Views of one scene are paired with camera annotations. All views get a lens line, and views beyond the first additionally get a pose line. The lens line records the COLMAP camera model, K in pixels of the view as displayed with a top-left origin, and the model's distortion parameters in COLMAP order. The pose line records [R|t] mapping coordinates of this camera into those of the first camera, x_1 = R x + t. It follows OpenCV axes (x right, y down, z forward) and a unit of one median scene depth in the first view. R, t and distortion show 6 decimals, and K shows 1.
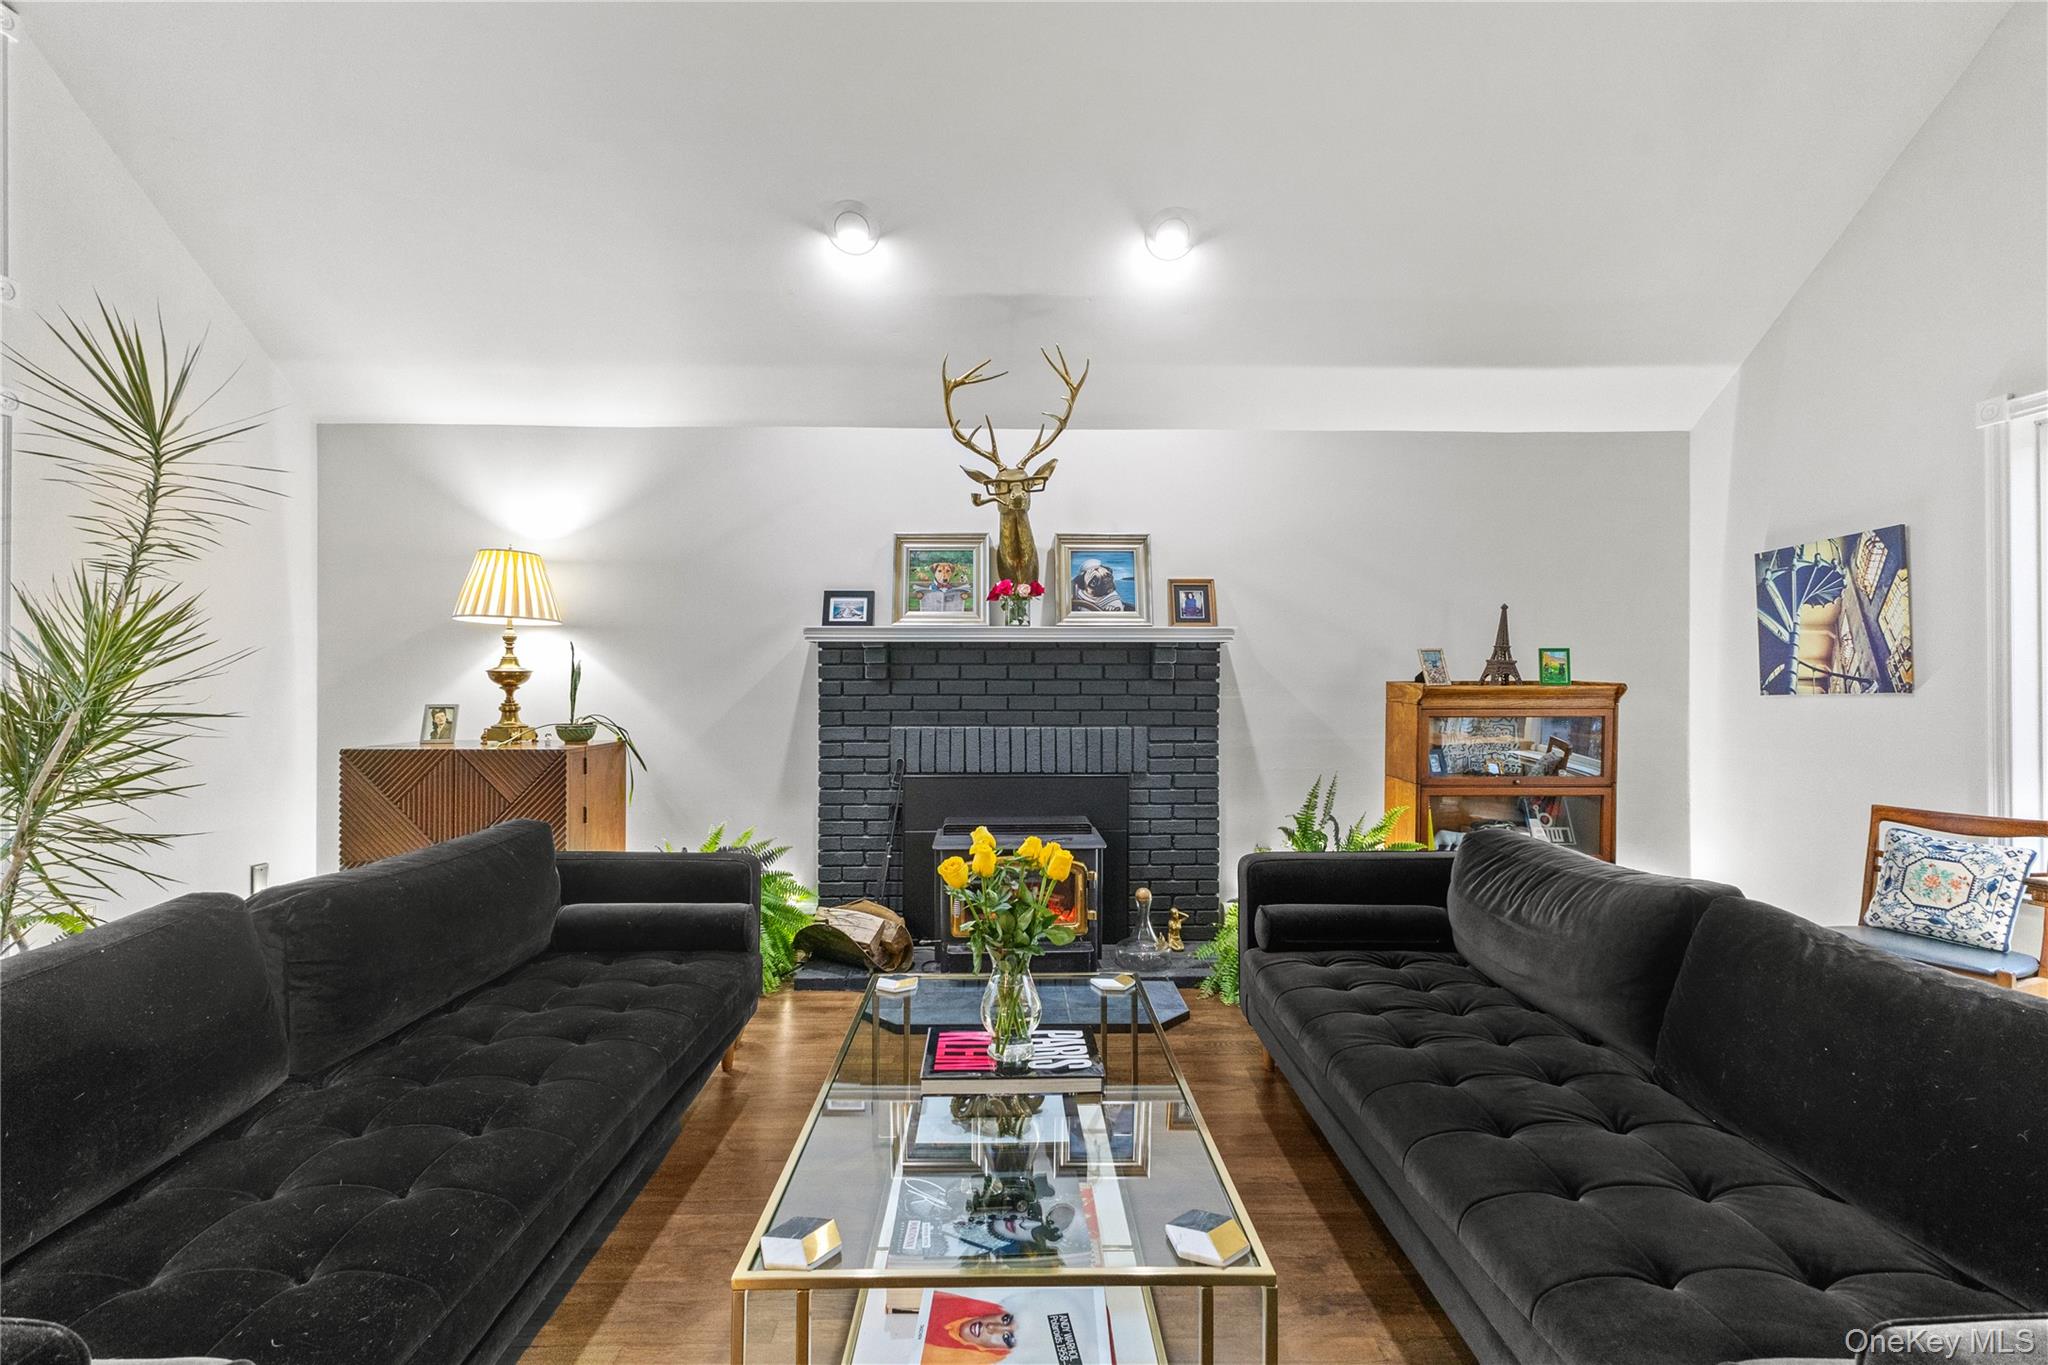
lens RADIAL K [[881.0, 0, 1024.0], [0, 881.0, 682.5], [0, 0, 1]] dist [0.009767, 0.000382]
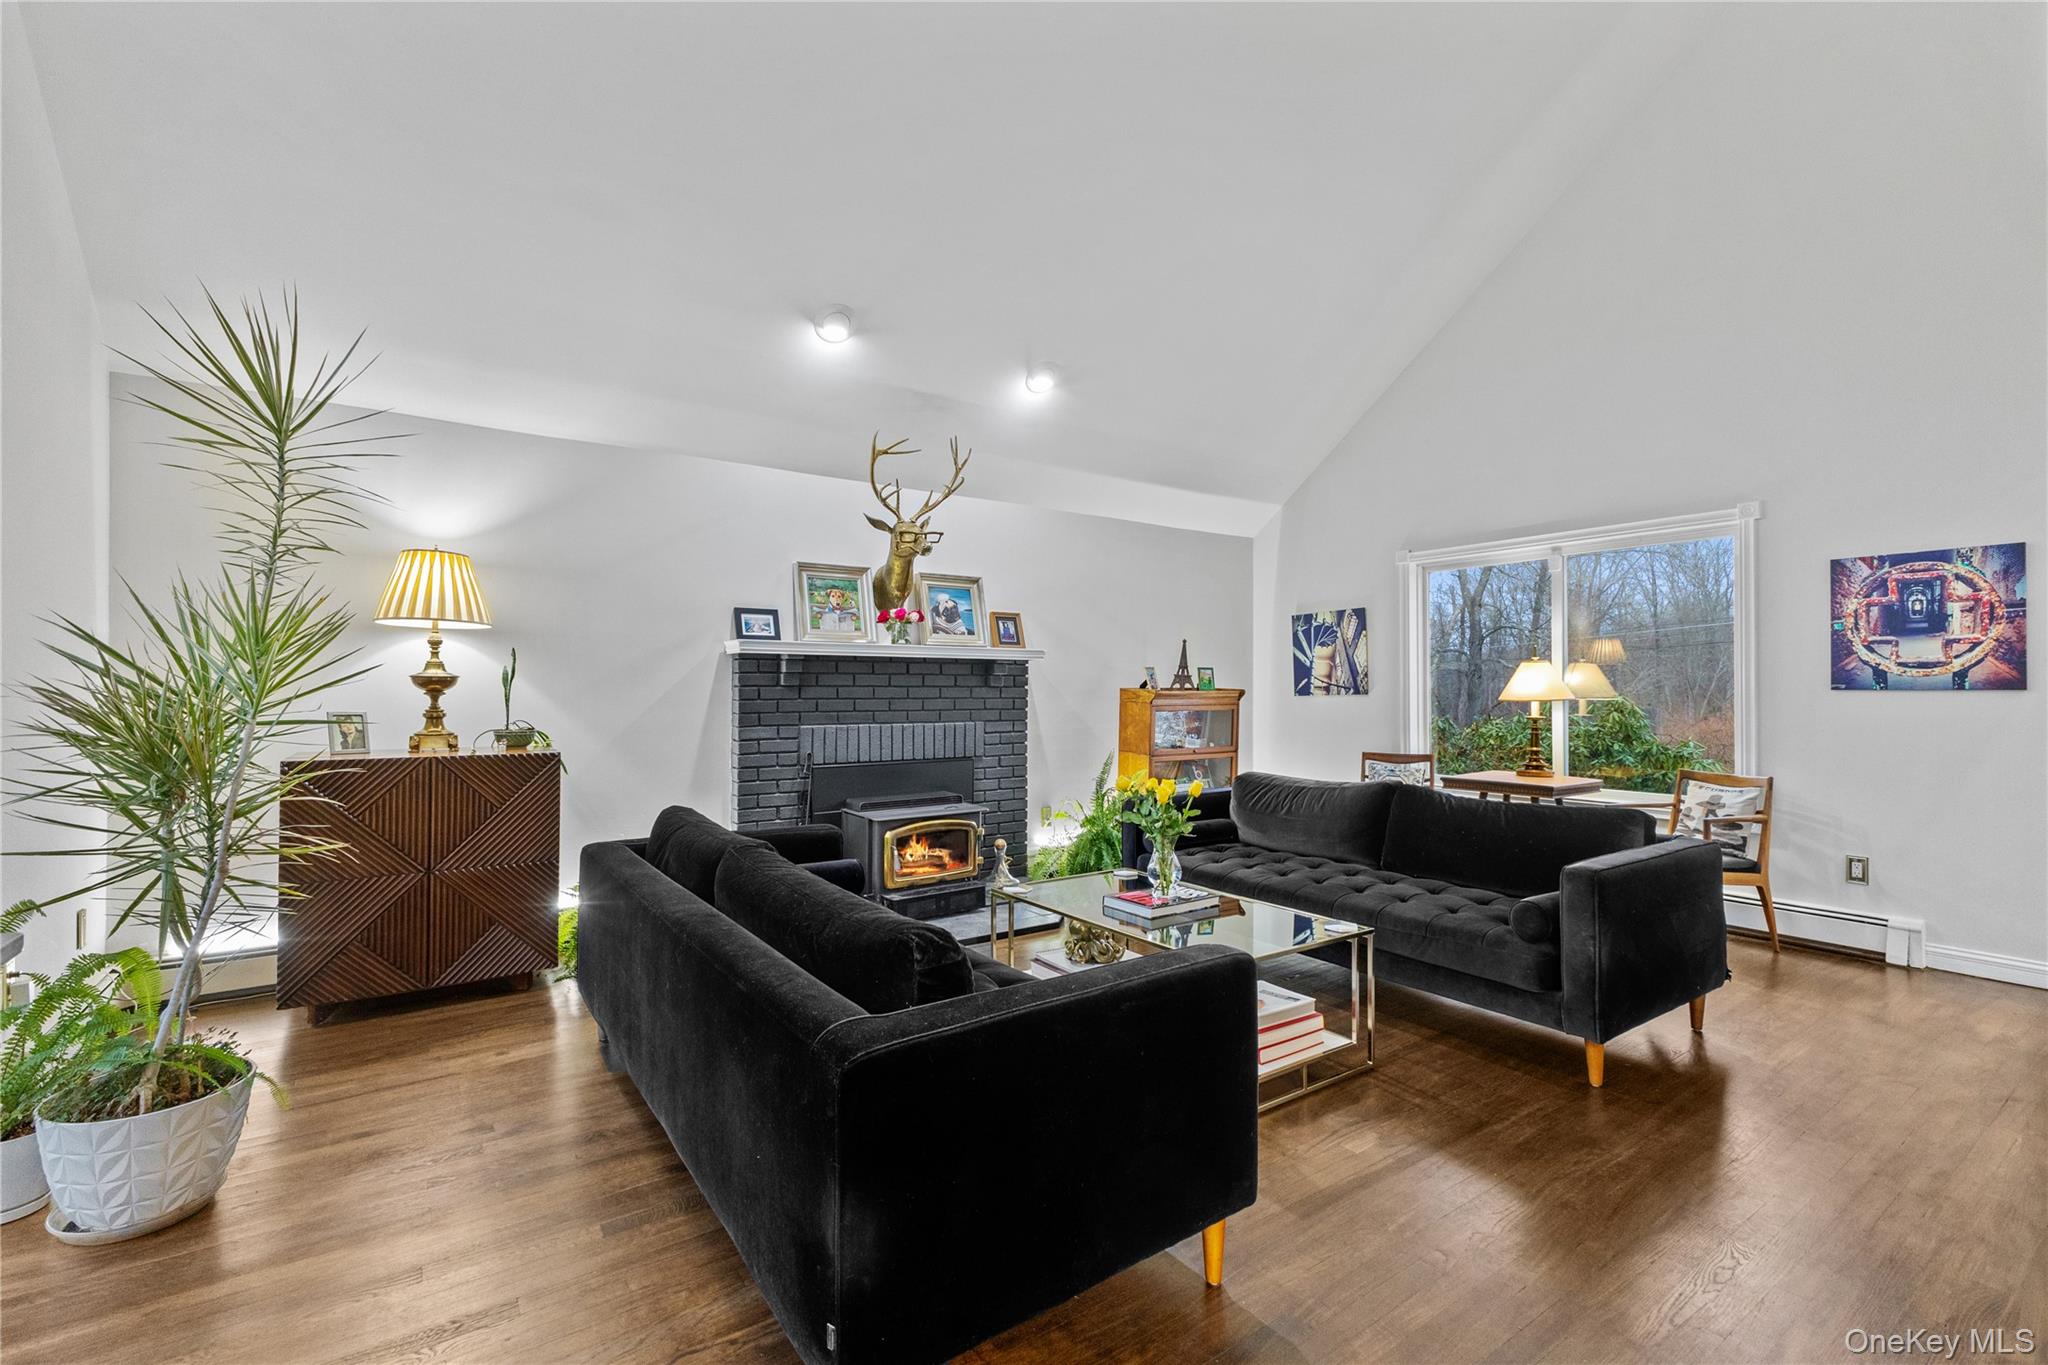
lens RADIAL K [[881.0, 0, 1024.0], [0, 881.0, 682.5], [0, 0, 1]] dist [0.009767, 0.000382]
pose [[0.833181, 0.004730, 0.552979, -0.580640], [-0.001285, 0.999977, -0.006619, -0.000565], [-0.552998, 0.004805, 0.833169, -0.158212]]
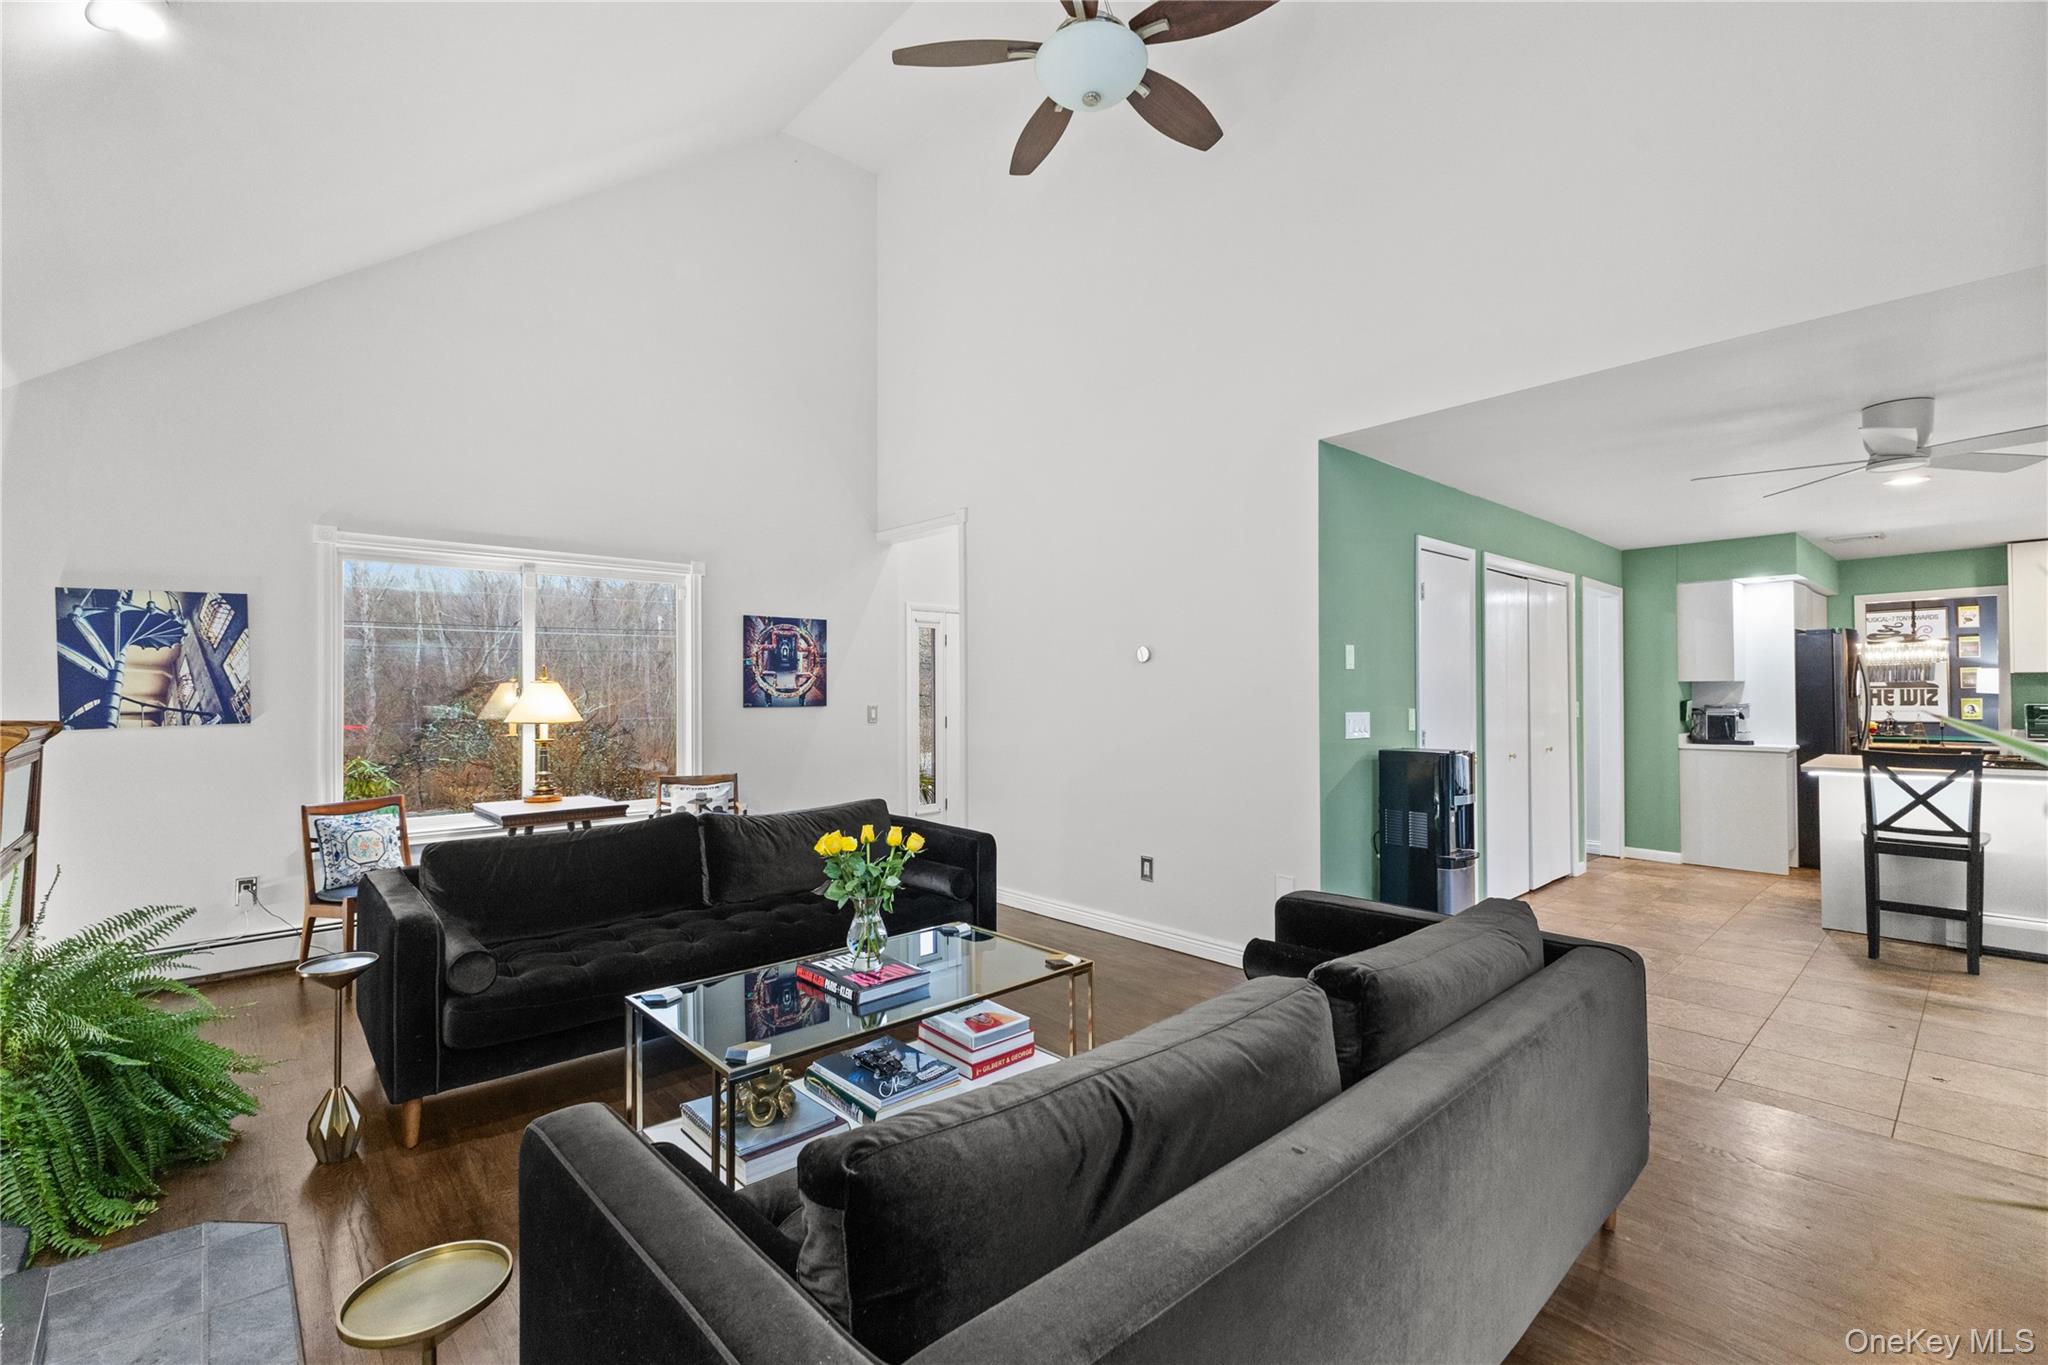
lens RADIAL K [[881.0, 0, 1024.0], [0, 881.0, 682.5], [0, 0, 1]] dist [0.009767, 0.000382]
pose [[-0.651037, 0.008976, 0.758993, -0.629670], [0.002717, 0.999951, -0.009495, -0.027104], [-0.759041, -0.004120, -0.651030, 0.830043]]
